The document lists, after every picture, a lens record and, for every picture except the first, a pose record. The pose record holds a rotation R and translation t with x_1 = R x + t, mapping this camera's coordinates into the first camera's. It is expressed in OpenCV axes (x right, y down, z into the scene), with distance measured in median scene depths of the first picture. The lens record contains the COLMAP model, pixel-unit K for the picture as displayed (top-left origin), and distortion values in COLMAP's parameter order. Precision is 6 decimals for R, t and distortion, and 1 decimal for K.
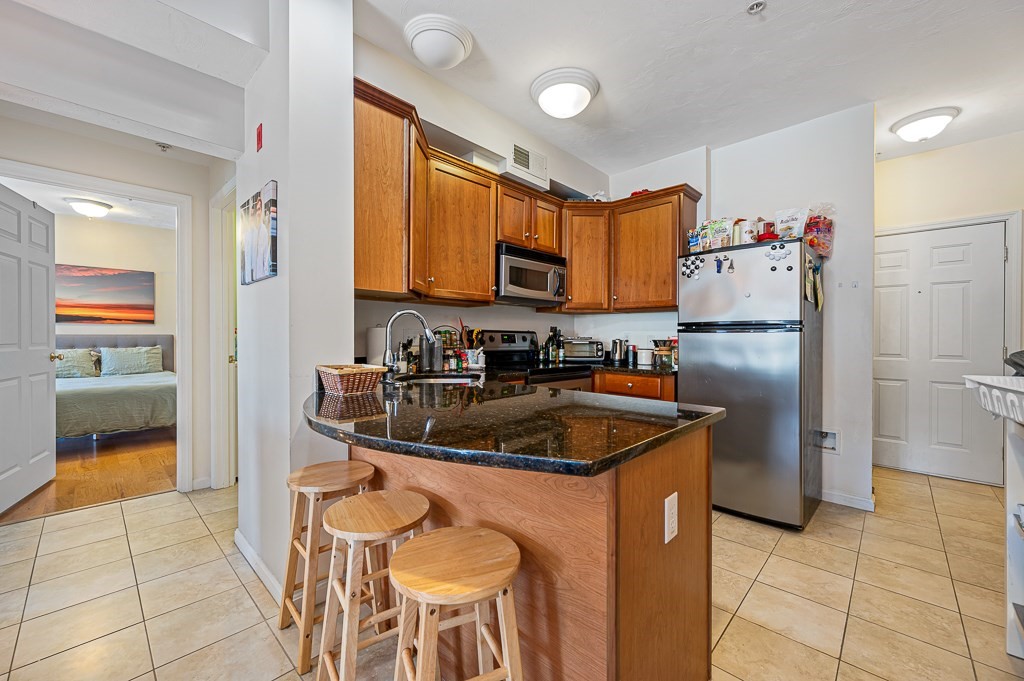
lens RADIAL K [[407.6, 0, 511.0], [0, 407.6, 341.3], [0, 0, 1]] dist [0.001077, -0.000192]
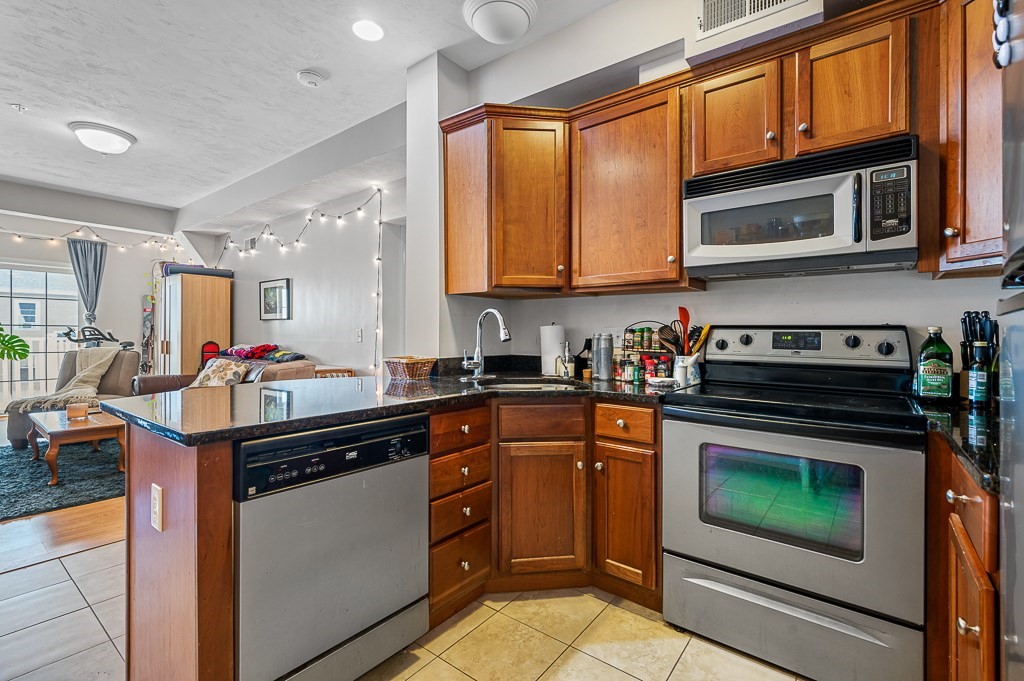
lens RADIAL K [[459.7, 0, 511.0], [0, 459.7, 335.2], [0, 0, 1]] dist [0.002834, -0.000396]
pose [[0.104776, -0.001814, -0.994494, 0.759882], [-0.017596, 0.999838, -0.003677, -0.007110], [0.994340, 0.017885, 0.104728, 0.820568]]
